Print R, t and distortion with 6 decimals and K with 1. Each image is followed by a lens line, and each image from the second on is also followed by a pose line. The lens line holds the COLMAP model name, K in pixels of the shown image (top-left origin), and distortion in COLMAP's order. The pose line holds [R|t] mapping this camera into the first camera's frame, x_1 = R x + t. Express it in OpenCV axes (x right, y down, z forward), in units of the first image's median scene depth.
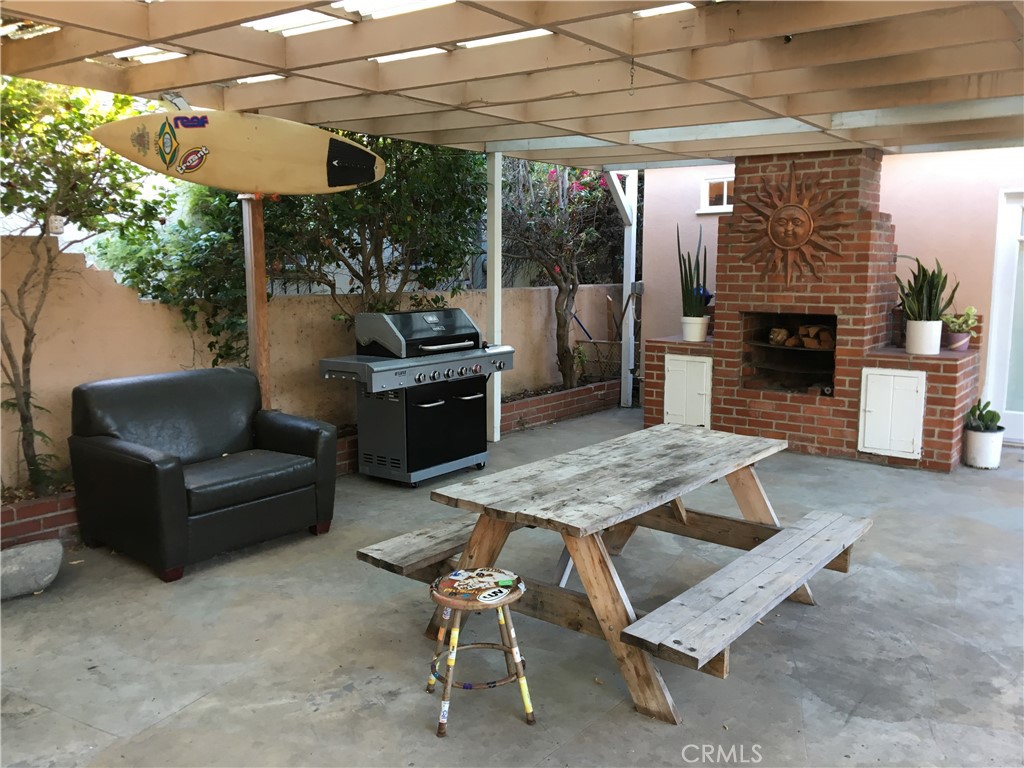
lens RADIAL K [[864.0, 0, 512.7], [0, 864.0, 383.4], [0, 0, 1]] dist [0.067048, -0.081384]
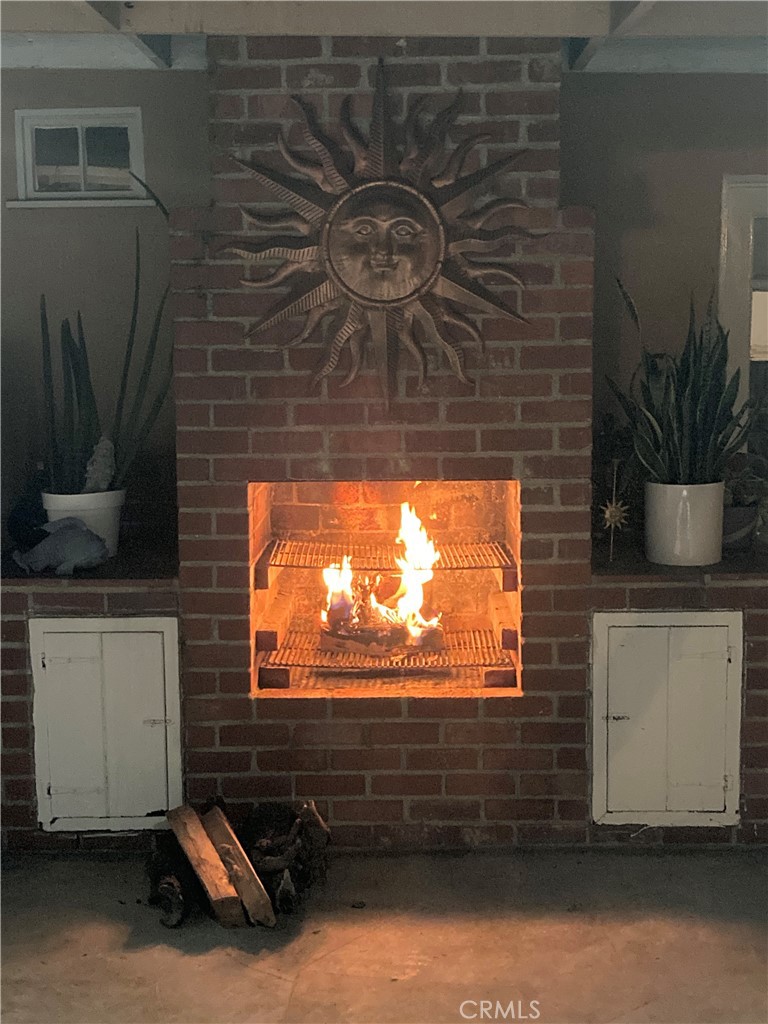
lens RADIAL K [[1375.6, 0, 383.8], [0, 1375.6, 513.8], [0, 0, 1]] dist [0.107342, 0.000000]
pose [[0.791624, -0.085425, 0.605008, -0.038917], [0.093920, 0.995423, 0.017660, -0.078963], [-0.603748, 0.042842, 0.796024, 0.554316]]
